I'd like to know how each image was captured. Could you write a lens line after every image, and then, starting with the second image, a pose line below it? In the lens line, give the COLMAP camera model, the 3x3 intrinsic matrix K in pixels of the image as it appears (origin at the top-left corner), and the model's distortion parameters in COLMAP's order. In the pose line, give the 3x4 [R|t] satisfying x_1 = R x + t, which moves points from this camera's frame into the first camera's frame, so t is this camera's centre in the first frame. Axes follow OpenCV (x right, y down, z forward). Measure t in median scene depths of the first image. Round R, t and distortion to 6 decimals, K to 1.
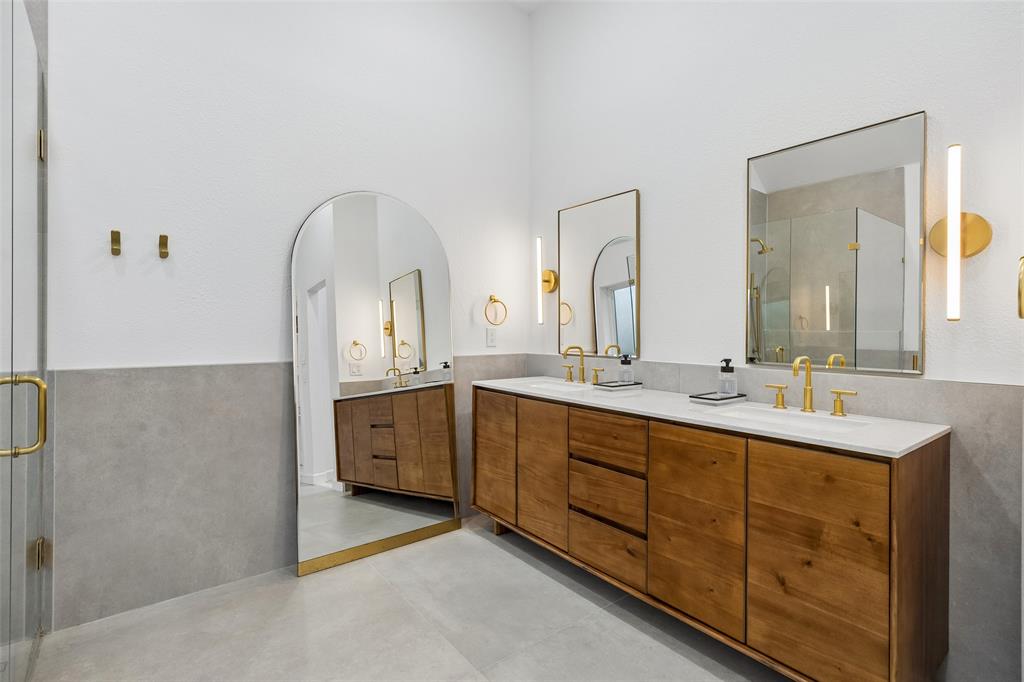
lens RADIAL K [[481.7, 0, 510.5], [0, 481.7, 328.7], [0, 0, 1]] dist [0.001508, 0.000664]
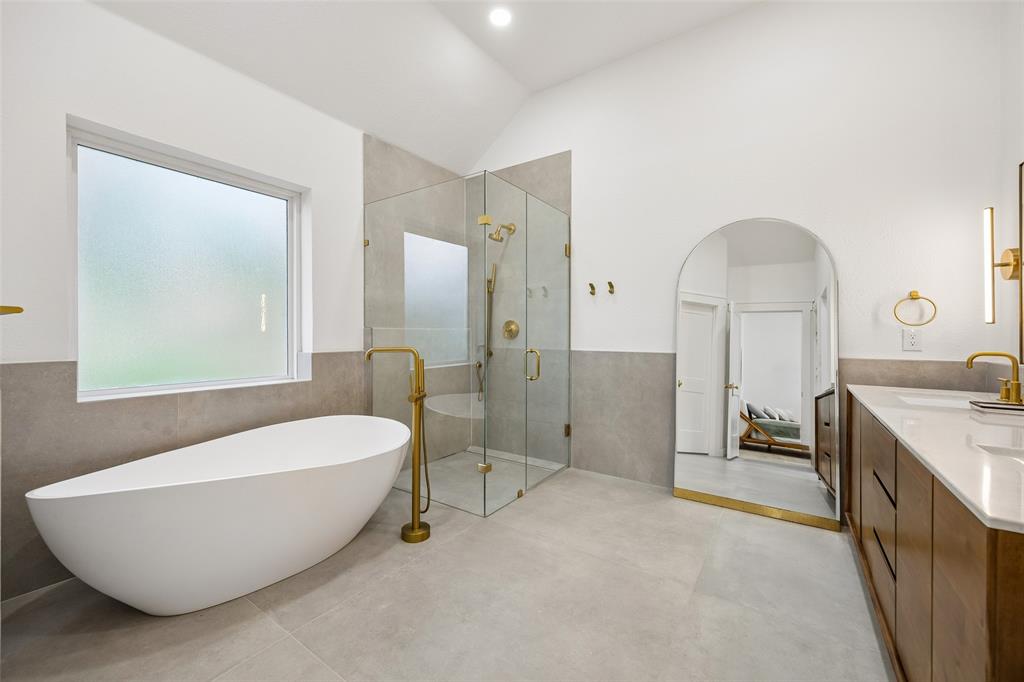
lens RADIAL K [[402.0, 0, 512.0], [0, 402.0, 341.0], [0, 0, 1]] dist [0.000386, 0.000101]
pose [[0.305671, 0.015323, -0.952014, 0.620811], [-0.002309, 0.999879, 0.015352, 0.014228], [0.952134, -0.002494, 0.305669, 0.147066]]
